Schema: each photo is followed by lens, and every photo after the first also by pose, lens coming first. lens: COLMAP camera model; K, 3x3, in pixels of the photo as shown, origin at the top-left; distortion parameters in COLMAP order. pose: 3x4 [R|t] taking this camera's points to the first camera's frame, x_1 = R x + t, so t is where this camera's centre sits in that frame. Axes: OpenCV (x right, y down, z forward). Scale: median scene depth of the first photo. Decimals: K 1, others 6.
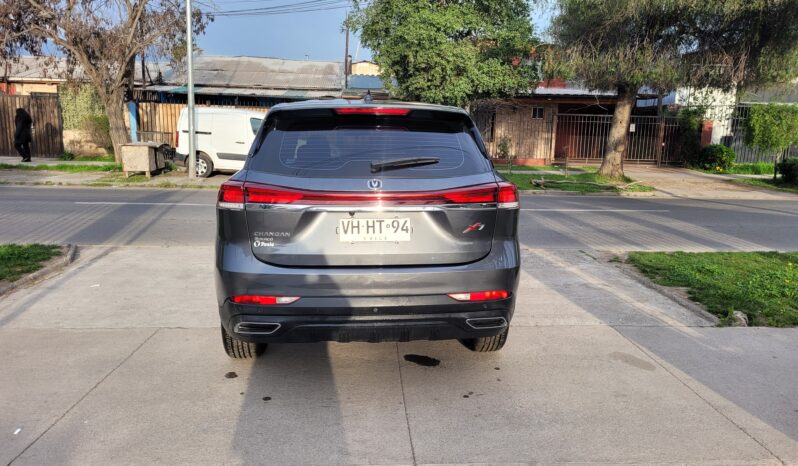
lens RADIAL K [[603.8, 0, 402.4], [0, 603.8, 236.6], [0, 0, 1]] dist [0.037244, -0.008111]
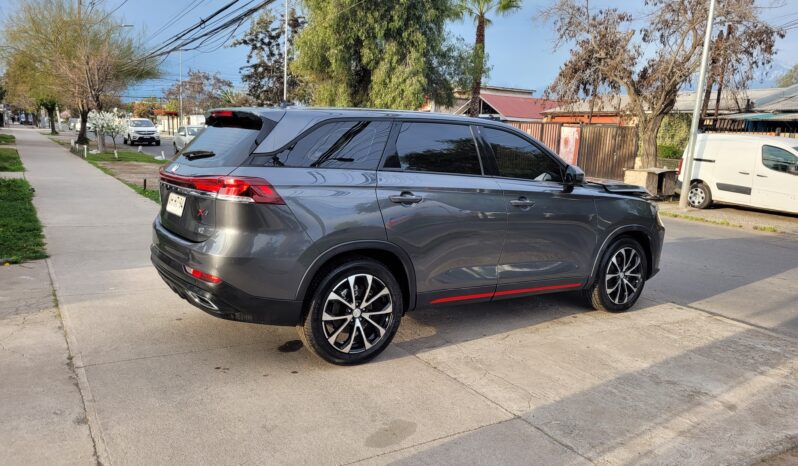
lens RADIAL K [[603.8, 0, 407.5], [0, 603.8, 230.9], [0, 0, 1]] dist [0.037244, -0.008111]
pose [[0.482785, 0.138591, -0.864703, 0.678269], [-0.193632, 0.979853, 0.048937, -0.057990], [0.854064, 0.143808, 0.499894, 0.401945]]
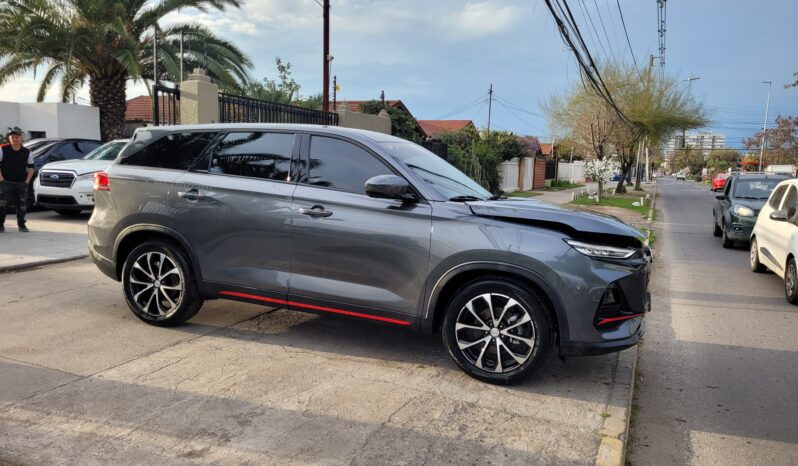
lens RADIAL K [[603.8, 0, 403.8], [0, 603.8, 234.8], [0, 0, 1]] dist [0.037244, -0.008111]
pose [[-0.444716, 0.067138, -0.893152, 0.678884], [-0.213740, 0.960422, 0.178619, -0.207972], [0.869795, 0.270337, -0.412765, 1.296589]]
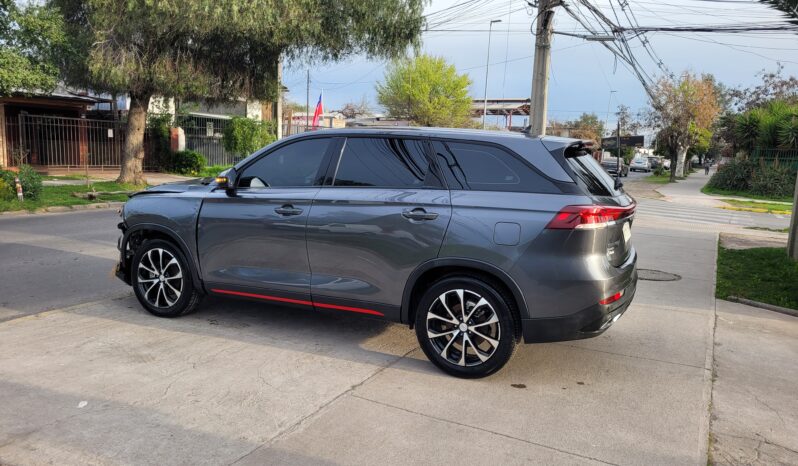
lens RADIAL K [[603.8, 0, 404.8], [0, 603.8, 230.6], [0, 0, 1]] dist [0.037244, -0.008111]
pose [[0.529337, -0.118739, 0.840061, -0.790325], [0.128241, 0.989979, 0.059123, -0.085603], [-0.838663, 0.076435, 0.539260, 0.353544]]
